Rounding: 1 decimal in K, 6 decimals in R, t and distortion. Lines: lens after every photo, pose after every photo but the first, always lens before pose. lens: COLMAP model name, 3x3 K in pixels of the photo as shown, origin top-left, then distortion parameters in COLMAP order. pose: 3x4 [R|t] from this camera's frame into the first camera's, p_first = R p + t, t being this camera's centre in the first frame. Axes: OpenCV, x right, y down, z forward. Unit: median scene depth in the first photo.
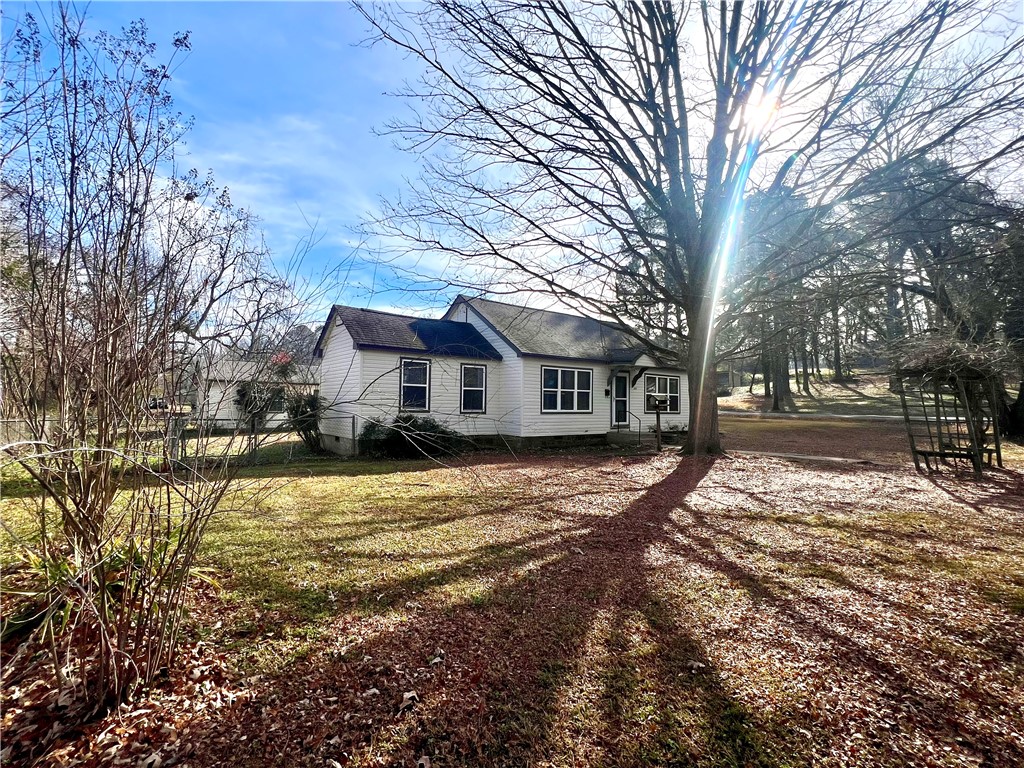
lens RADIAL K [[478.7, 0, 512.0], [0, 478.7, 384.0], [0, 0, 1]] dist [-0.000255, 0.000060]
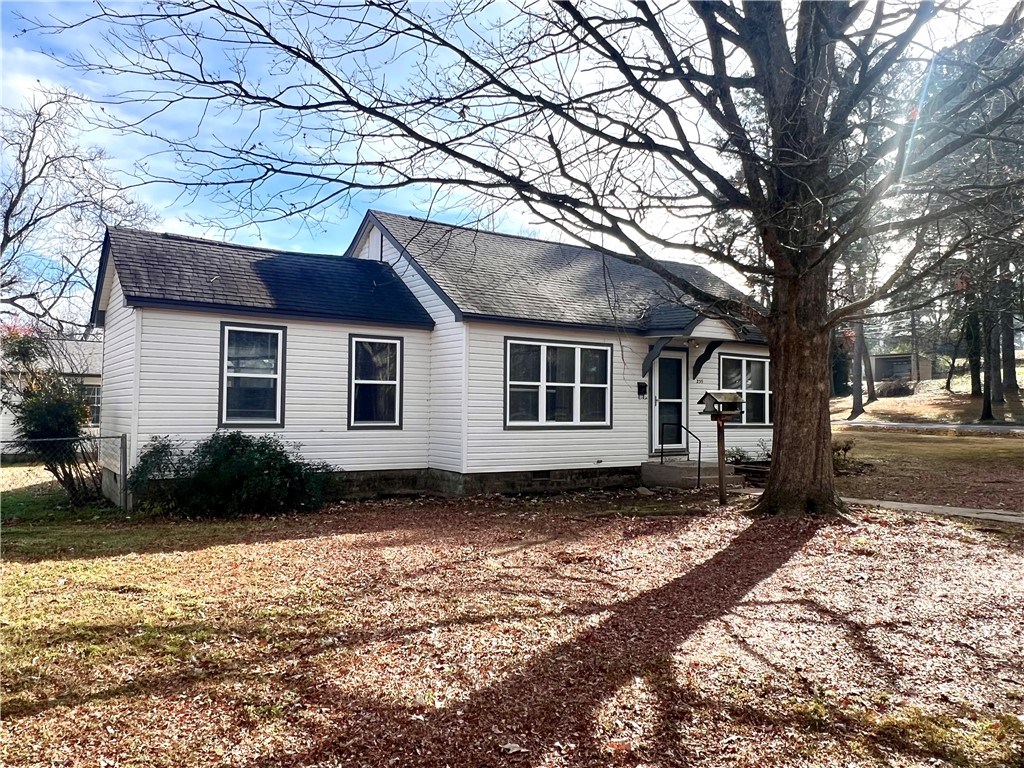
lens RADIAL K [[764.9, 0, 512.0], [0, 764.9, 384.0], [0, 0, 1]] dist [-0.002951, -0.003011]
pose [[0.997963, -0.004247, -0.063650, 0.118359], [0.004750, 0.999959, 0.007753, 0.005791], [0.063614, -0.008039, 0.997942, 0.155320]]
